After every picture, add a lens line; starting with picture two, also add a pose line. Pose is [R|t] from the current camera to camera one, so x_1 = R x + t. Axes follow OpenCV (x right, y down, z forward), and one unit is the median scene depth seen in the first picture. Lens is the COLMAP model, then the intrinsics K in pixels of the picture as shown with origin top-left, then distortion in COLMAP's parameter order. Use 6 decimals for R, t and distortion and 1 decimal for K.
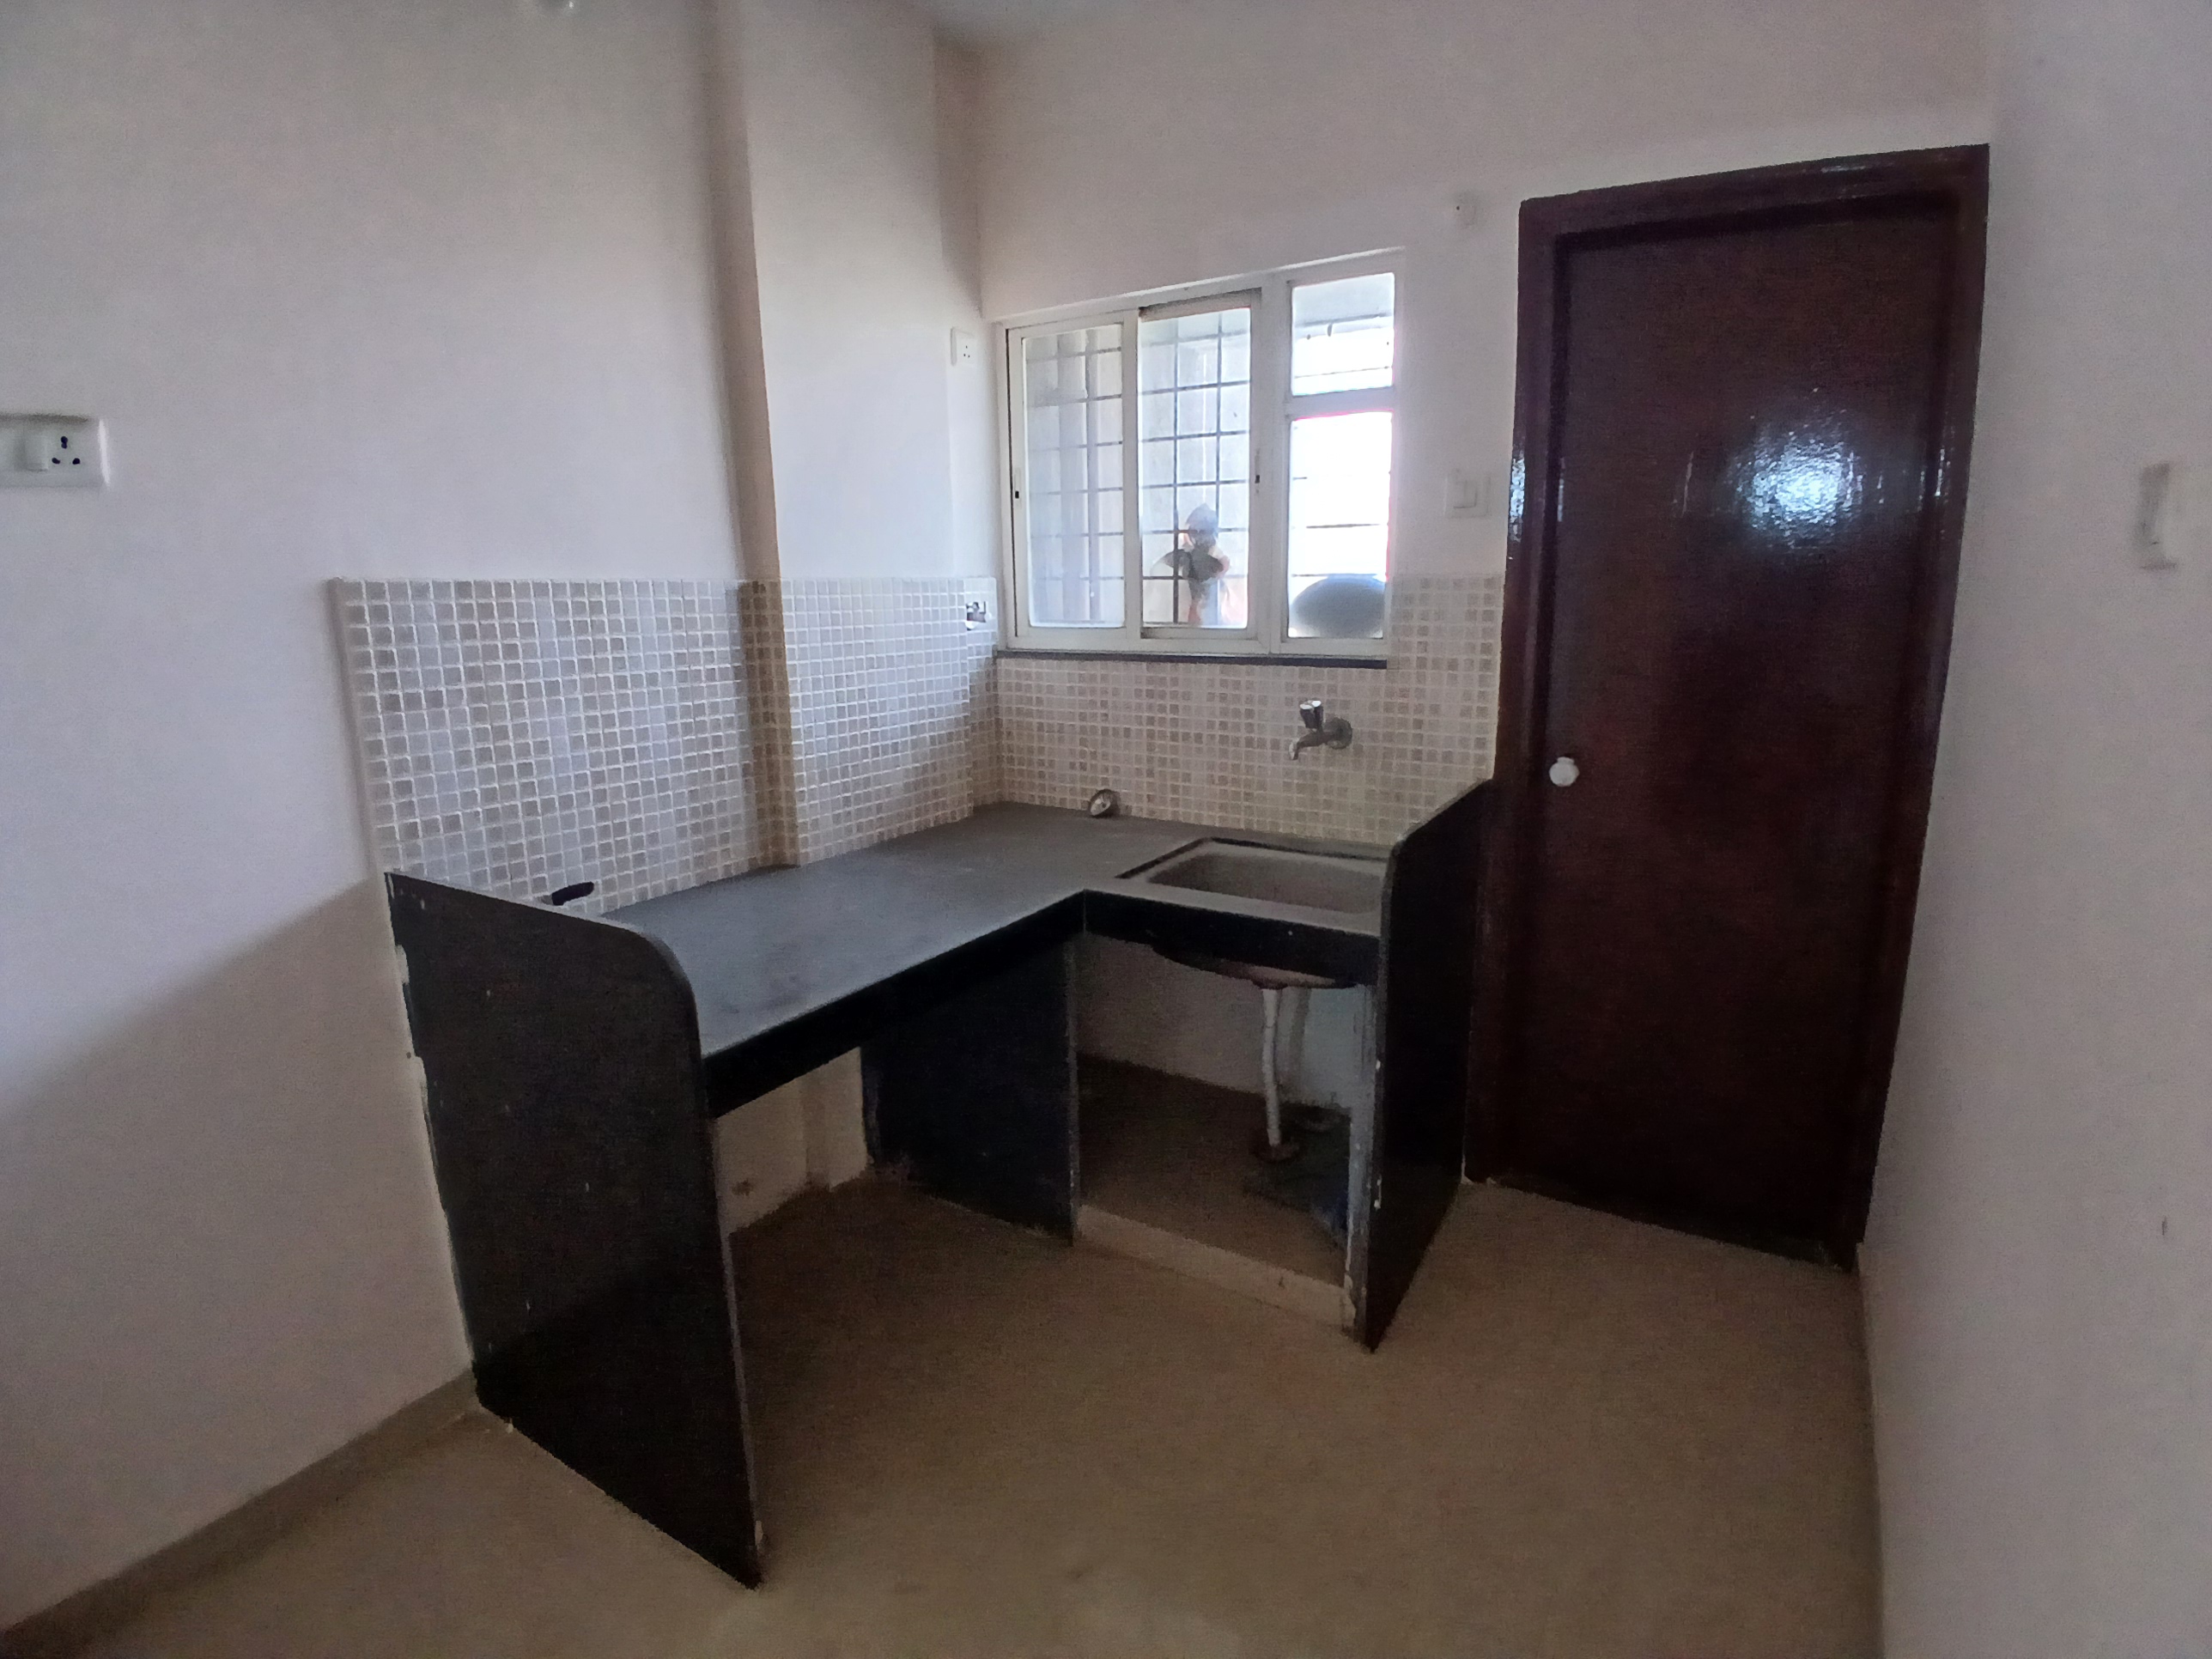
lens RADIAL K [[1090.1, 0, 1109.5], [0, 1090.1, 823.4], [0, 0, 1]] dist [-0.000609, -0.045106]
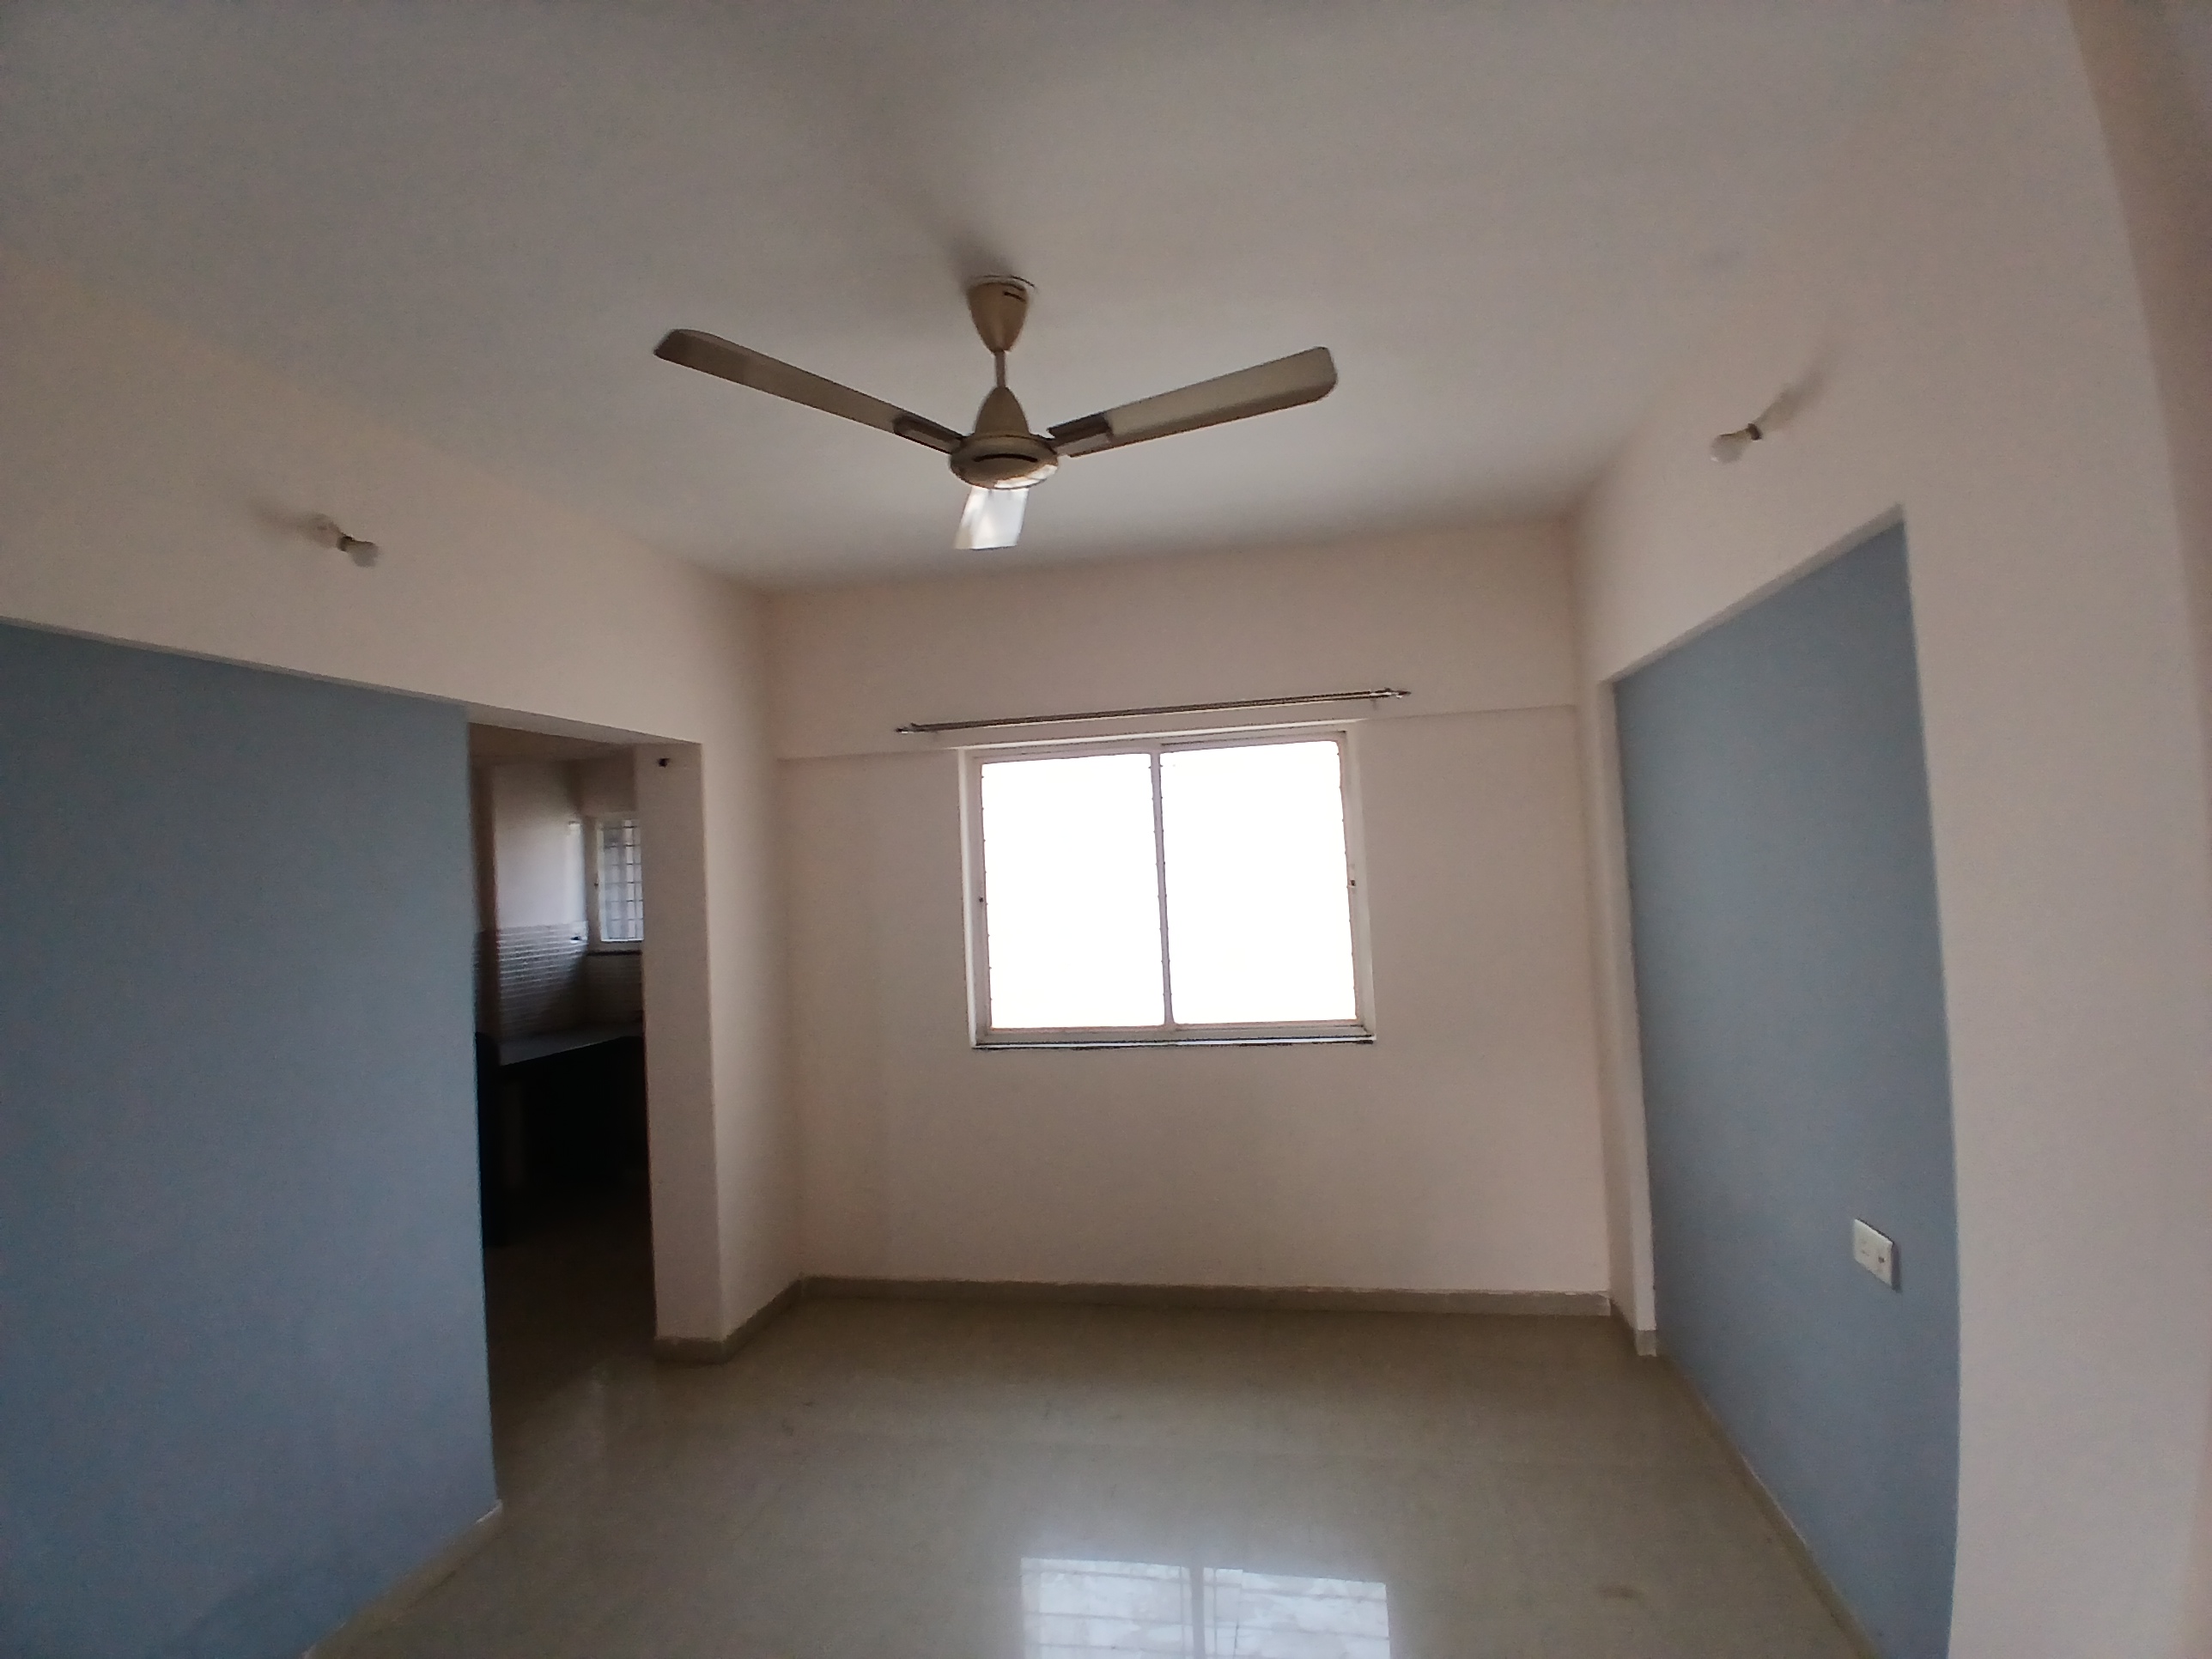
lens RADIAL K [[1090.1, 0, 1109.5], [0, 1090.1, 823.4], [0, 0, 1]] dist [-0.000609, -0.045106]
pose [[0.942520, -0.012912, 0.333901, 0.173311], [0.104928, 0.960146, -0.259056, 0.286823], [-0.317249, 0.279201, 0.906311, -1.494128]]
